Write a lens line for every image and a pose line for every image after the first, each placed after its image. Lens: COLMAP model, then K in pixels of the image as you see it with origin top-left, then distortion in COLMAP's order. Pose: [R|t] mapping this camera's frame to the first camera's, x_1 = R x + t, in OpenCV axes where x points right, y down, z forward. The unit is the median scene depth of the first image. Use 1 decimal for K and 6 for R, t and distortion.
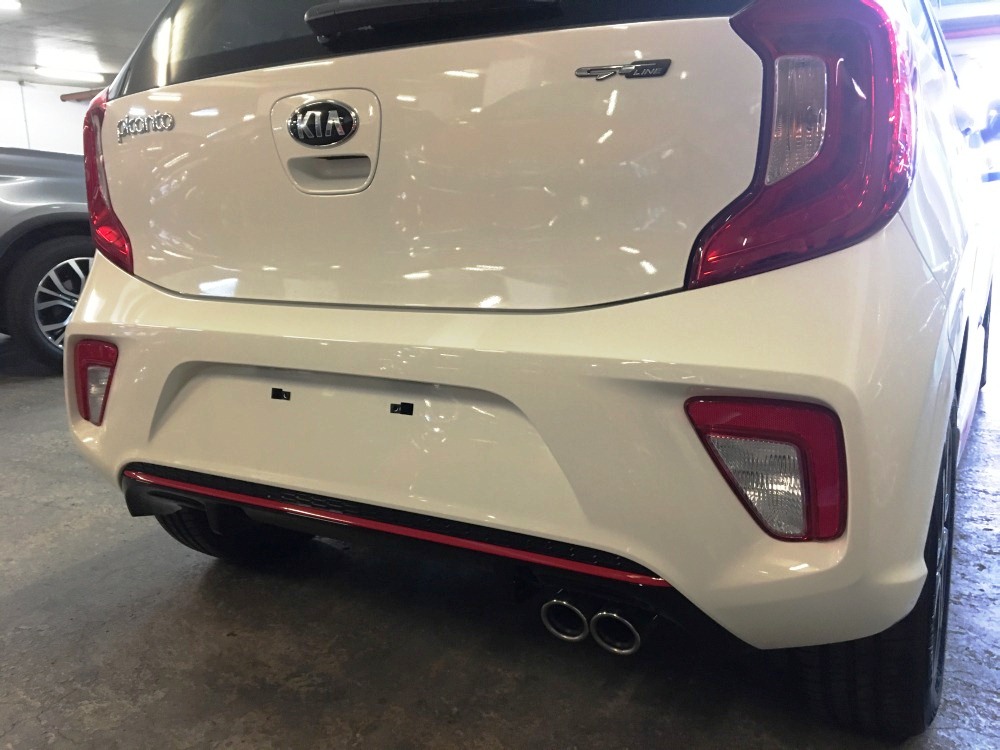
lens RADIAL K [[853.0, 0, 492.0], [0, 853.0, 369.4], [0, 0, 1]] dist [0.083302, -0.129733]
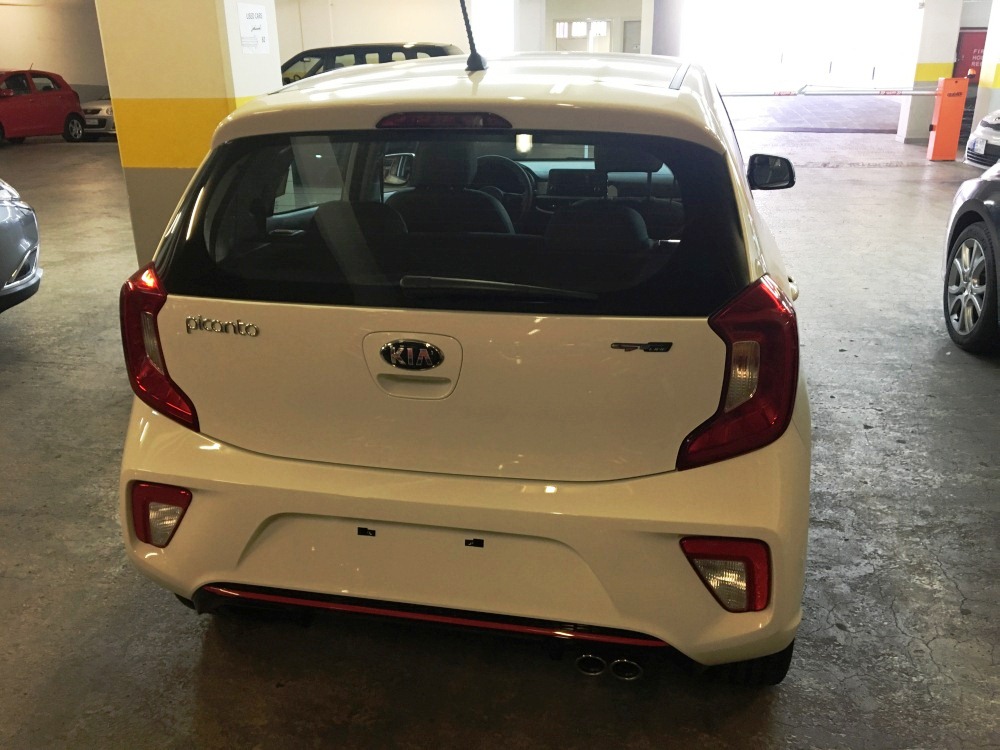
lens RADIAL K [[853.0, 0, 503.2], [0, 853.0, 379.7], [0, 0, 1]] dist [0.083302, -0.129733]
pose [[0.949937, -0.089515, 0.299345, -0.480727], [0.046642, 0.987973, 0.147425, -0.449205], [-0.308941, -0.126082, 0.942687, -0.347456]]
